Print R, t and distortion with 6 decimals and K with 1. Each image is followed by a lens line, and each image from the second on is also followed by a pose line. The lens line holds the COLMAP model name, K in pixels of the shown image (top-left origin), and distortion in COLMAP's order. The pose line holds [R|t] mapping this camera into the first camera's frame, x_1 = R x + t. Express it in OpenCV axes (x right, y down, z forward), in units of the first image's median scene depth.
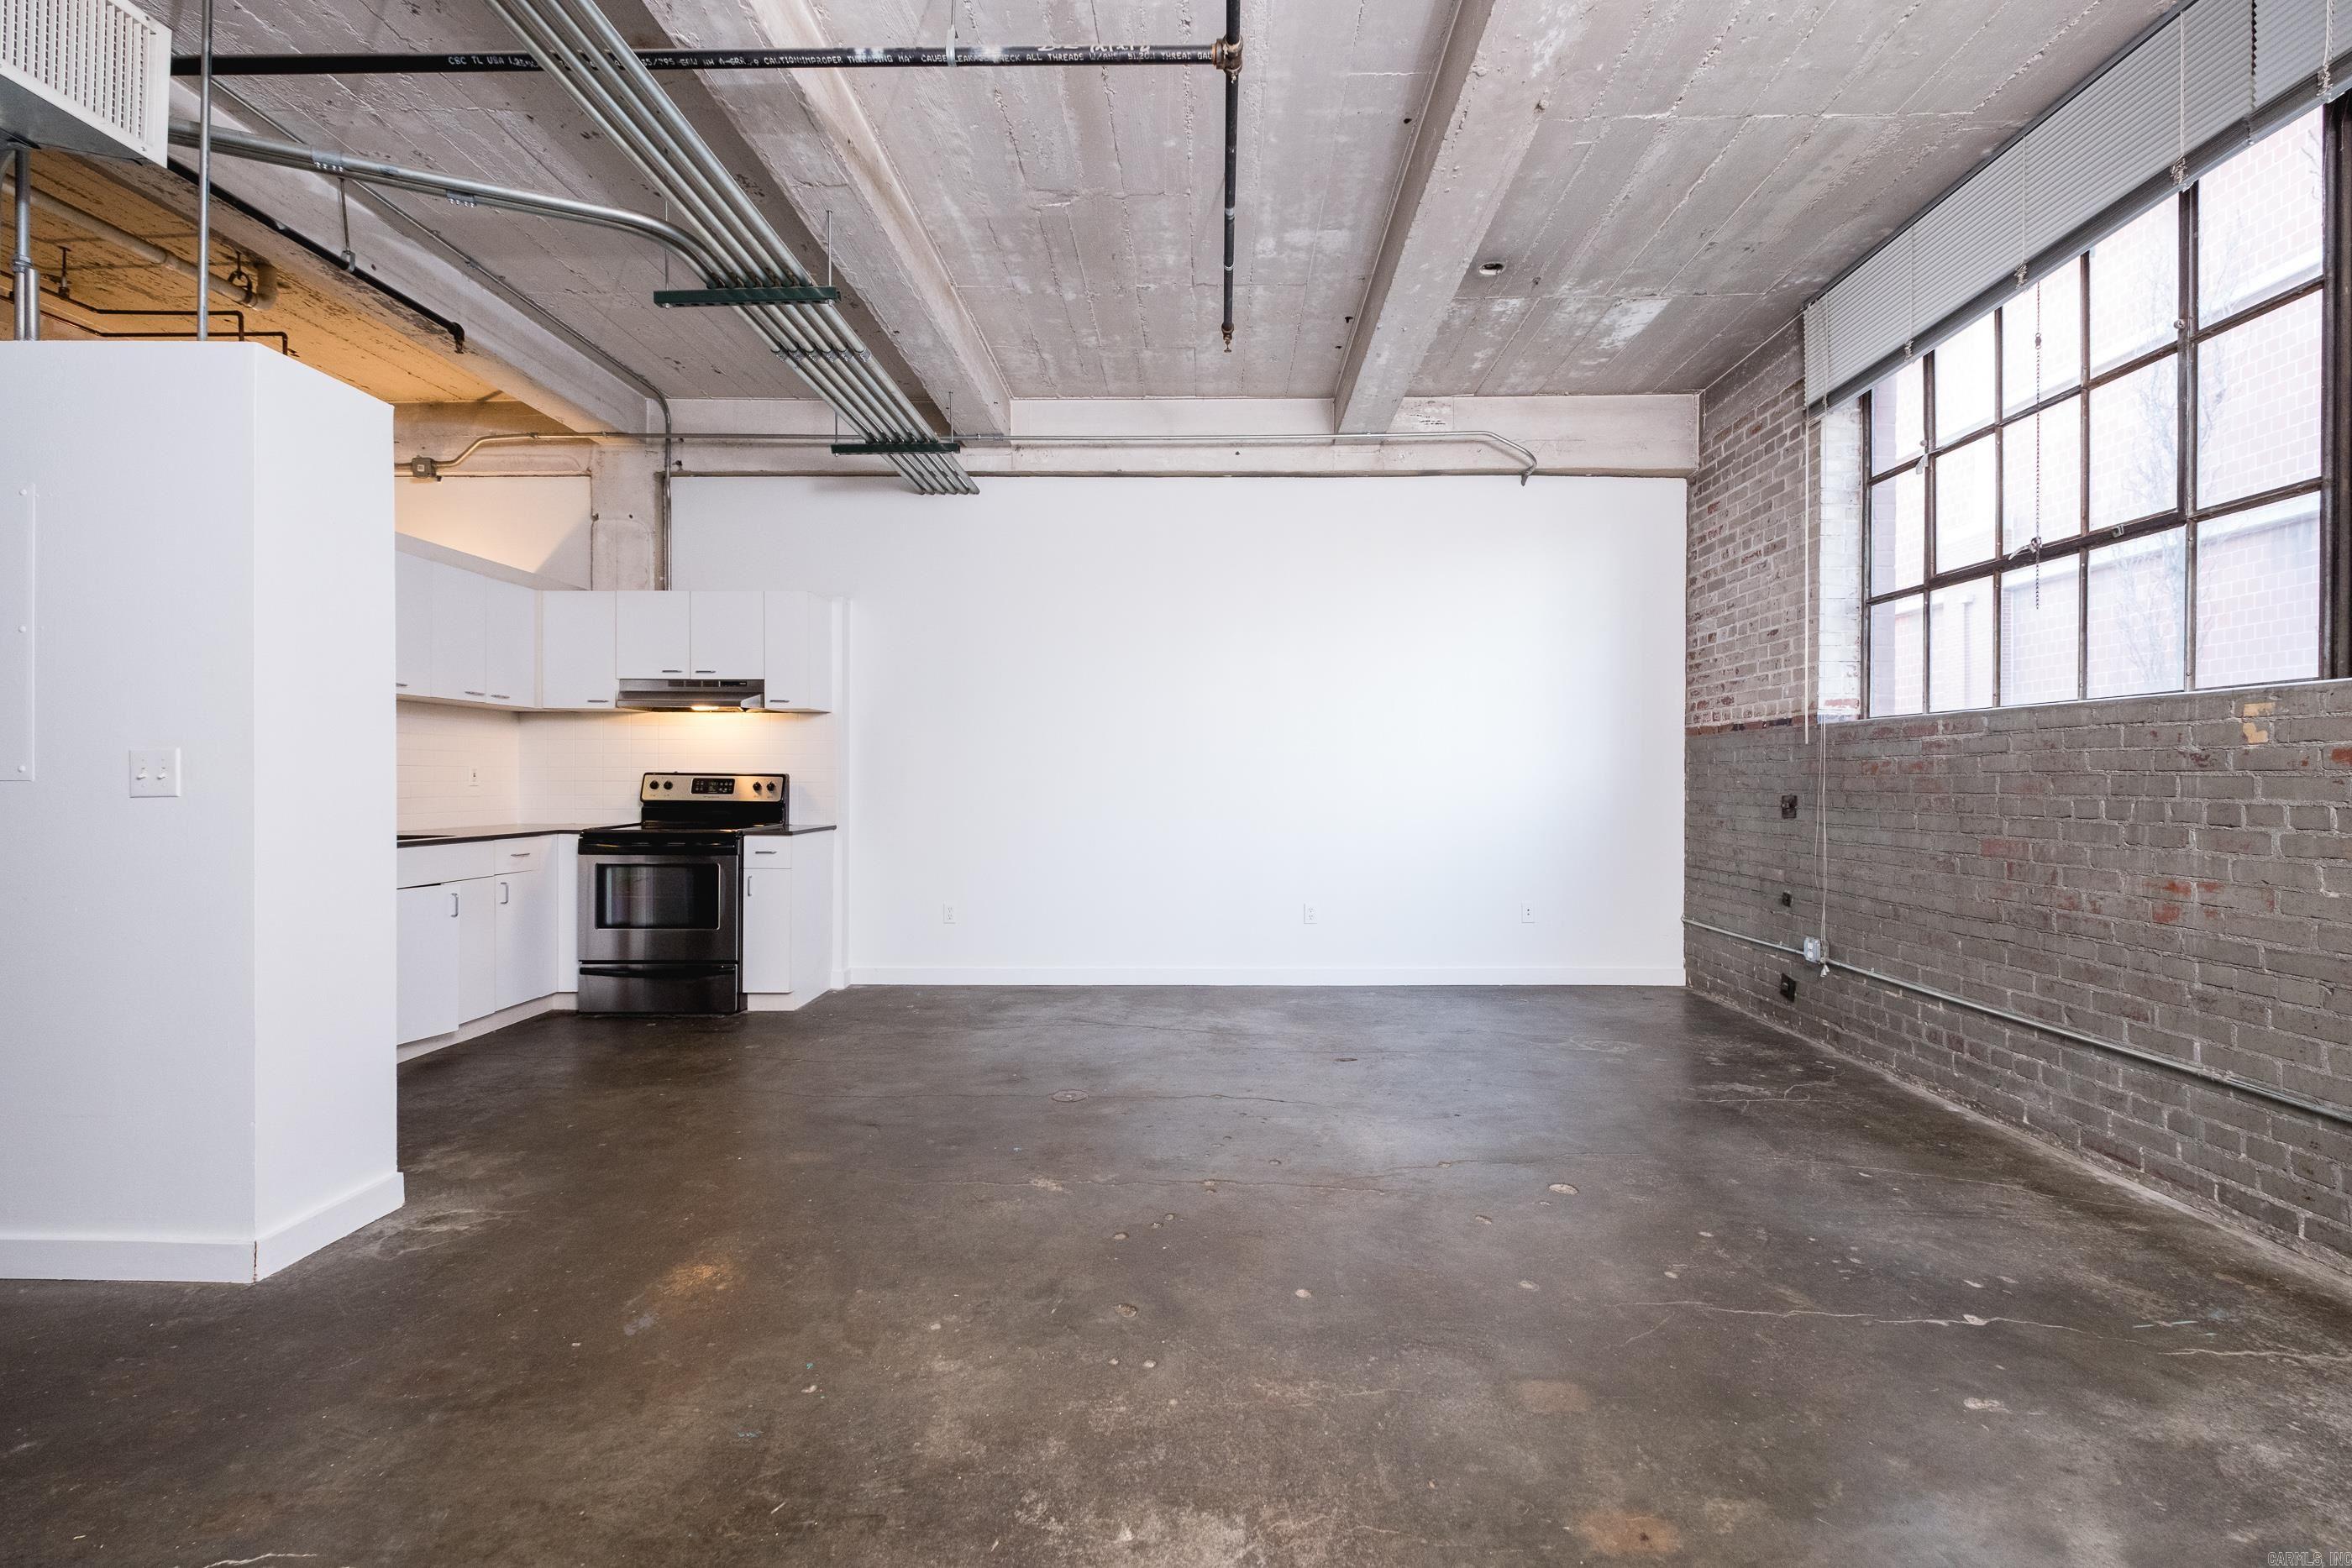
lens RADIAL K [[1014.1, 0, 1188.9], [0, 1014.1, 784.7], [0, 0, 1]] dist [0.005616, -0.005720]
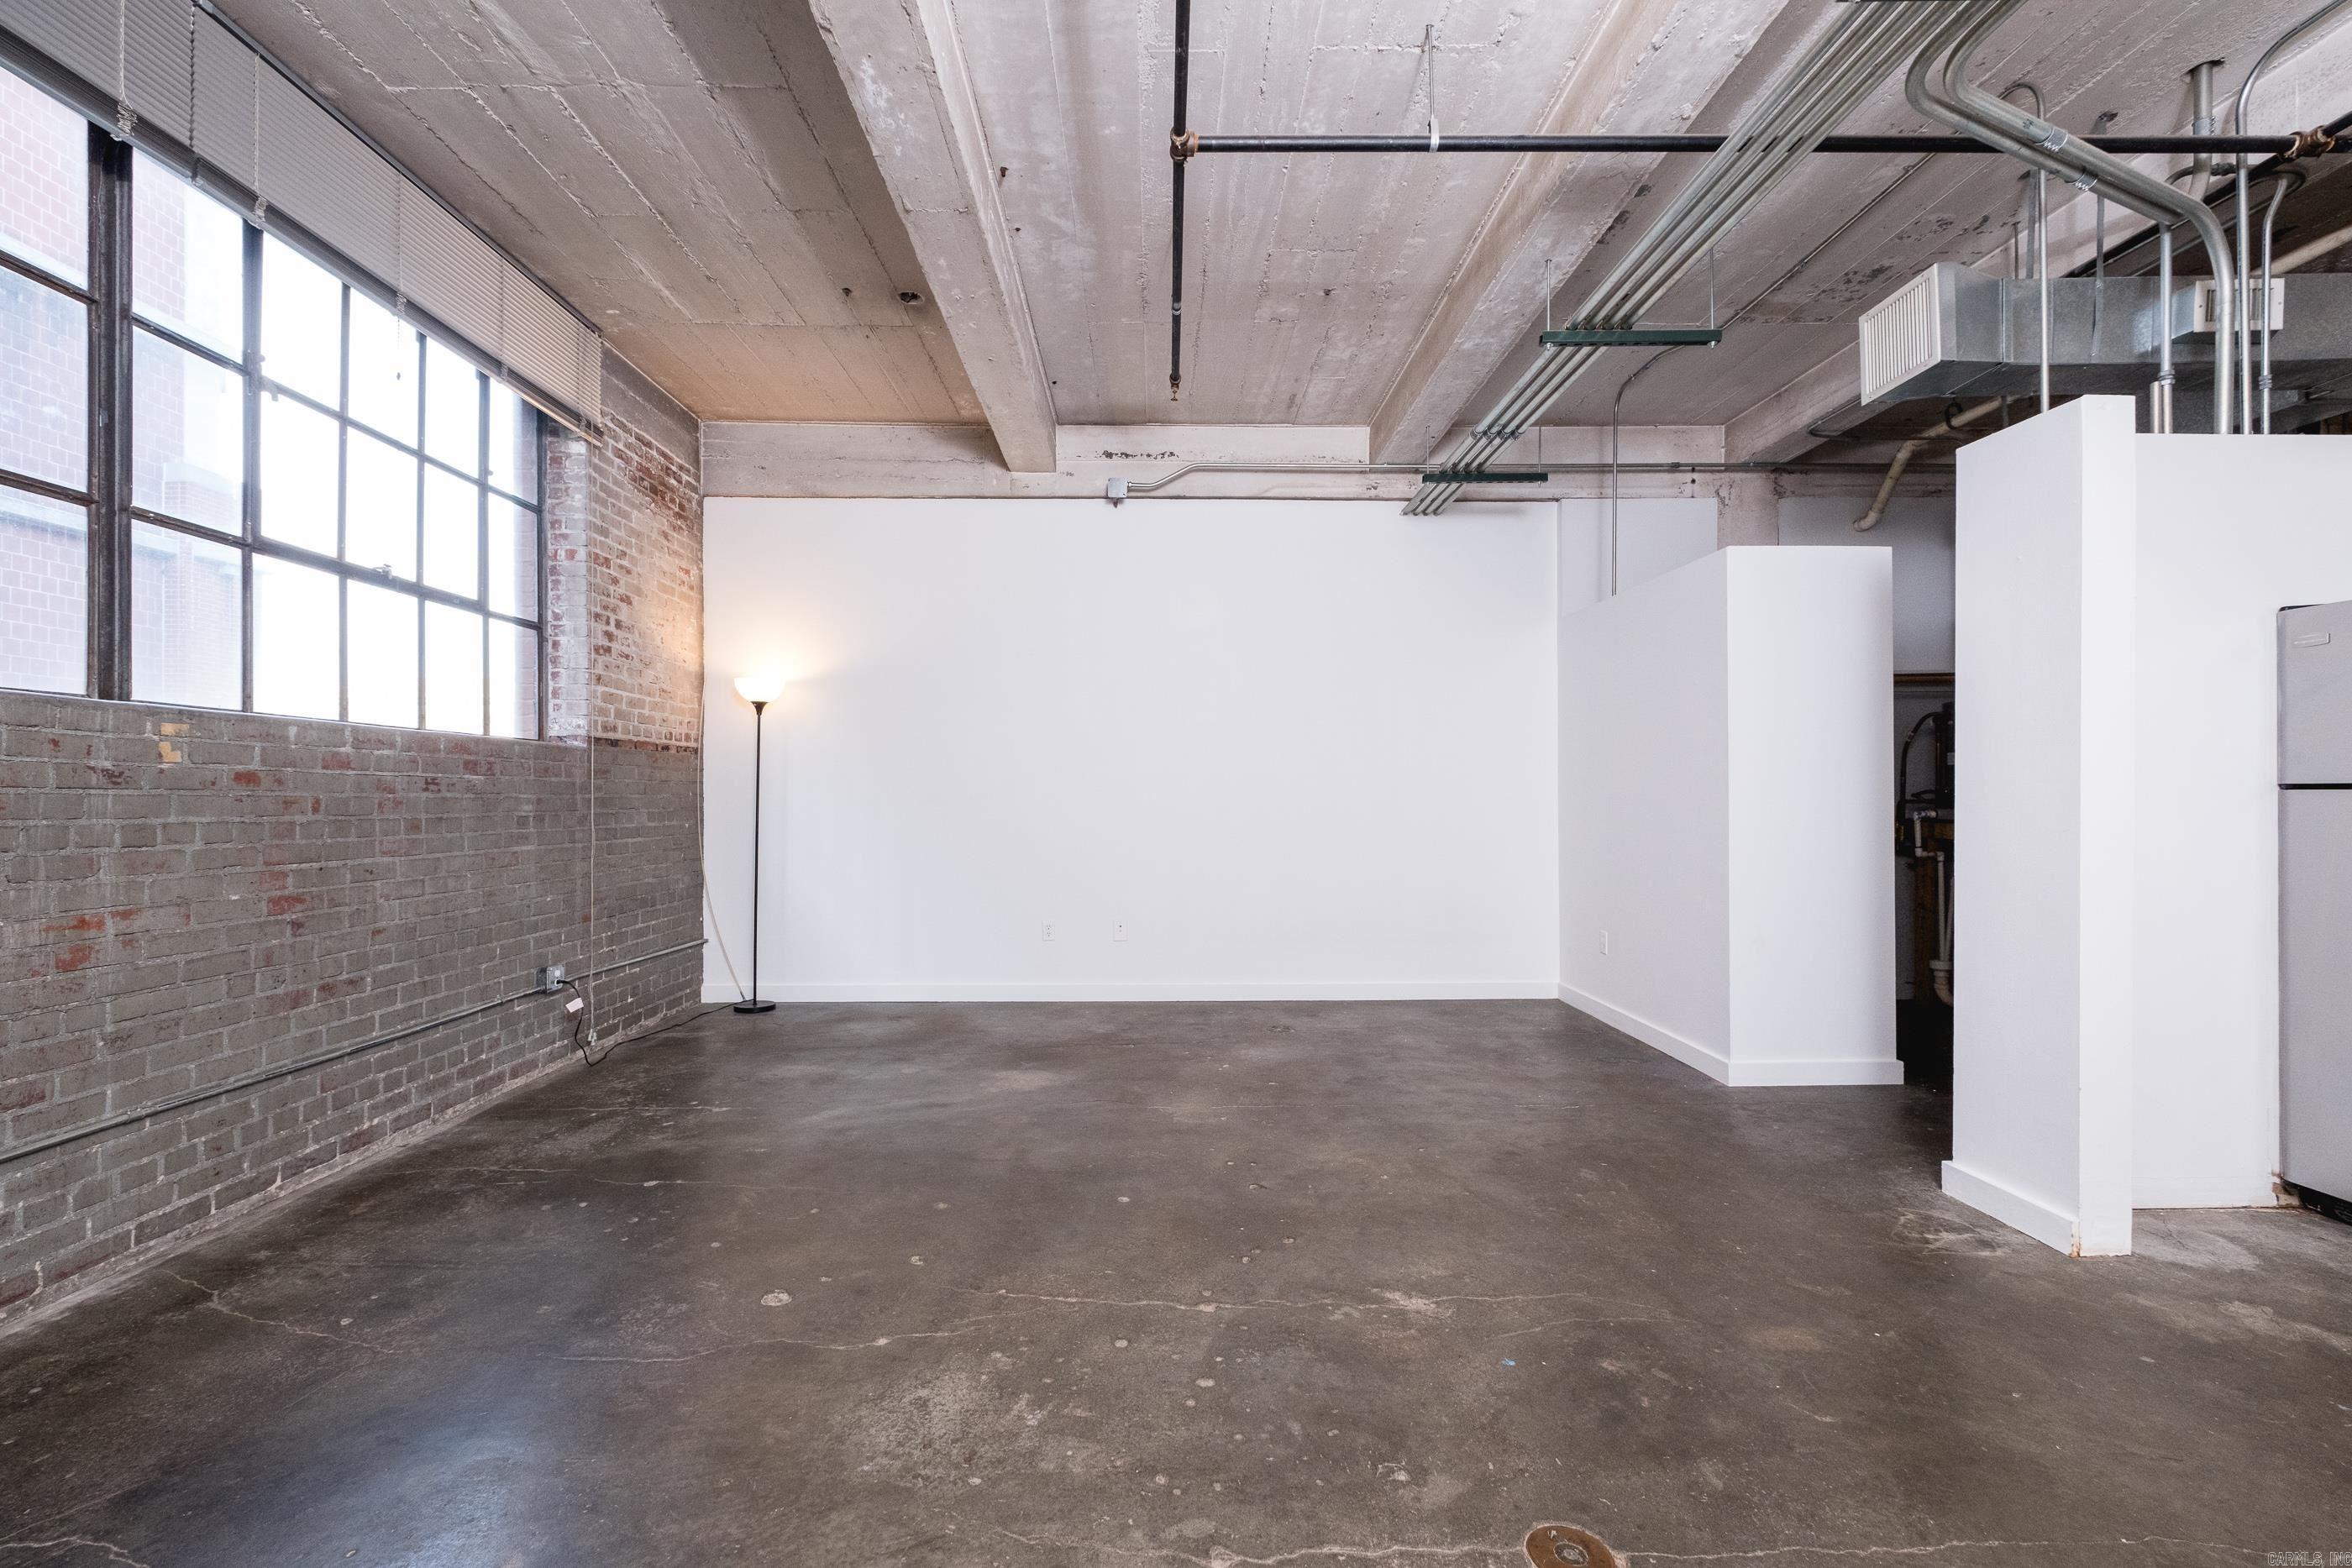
lens RADIAL K [[1014.1, 0, 1146.5], [0, 1014.1, 789.9], [0, 0, 1]] dist [0.005616, -0.005720]
pose [[-0.999890, -0.000424, -0.014847, 0.063713], [-0.000387, 0.999997, -0.002433, -0.007917], [0.014848, -0.002427, -0.999887, 1.398587]]
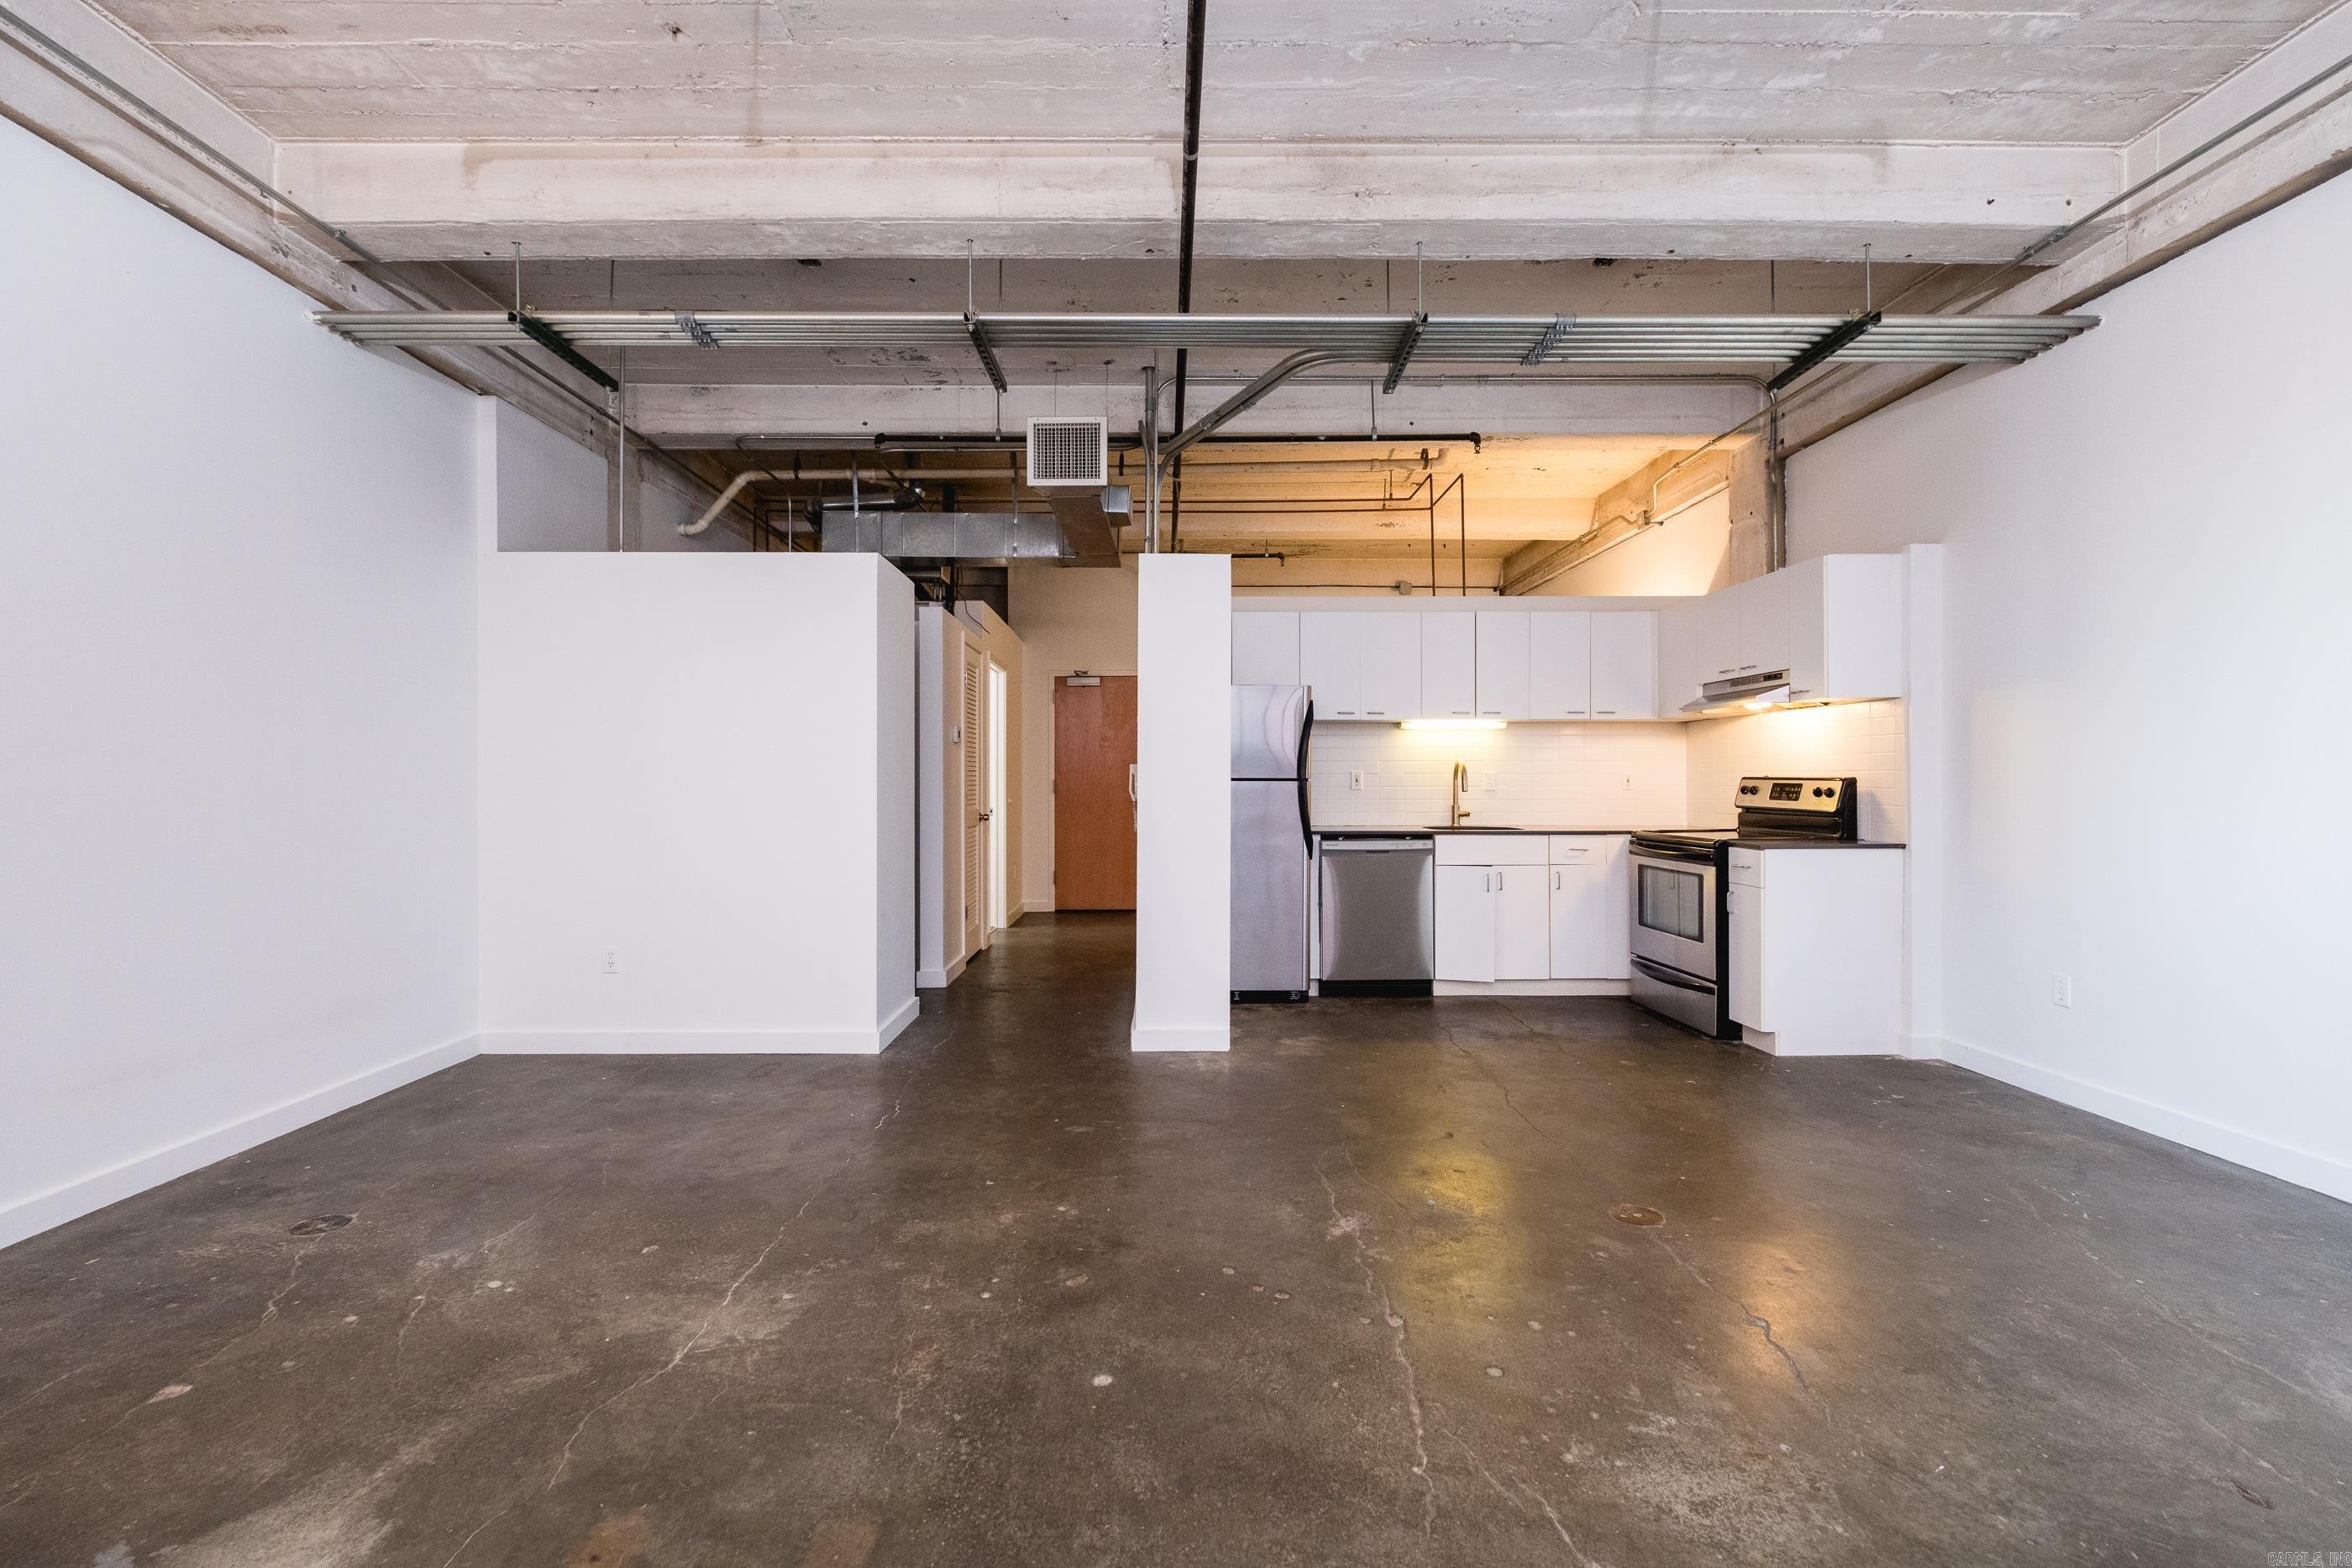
lens RADIAL K [[1014.1, 0, 1176.4], [0, 1014.1, 780.6], [0, 0, 1]] dist [0.005616, -0.005720]
pose [[0.027397, -0.005362, -0.999610, 0.602232], [-0.002411, 0.999982, -0.005430, -0.003095], [0.999622, 0.002559, 0.027384, 0.637034]]
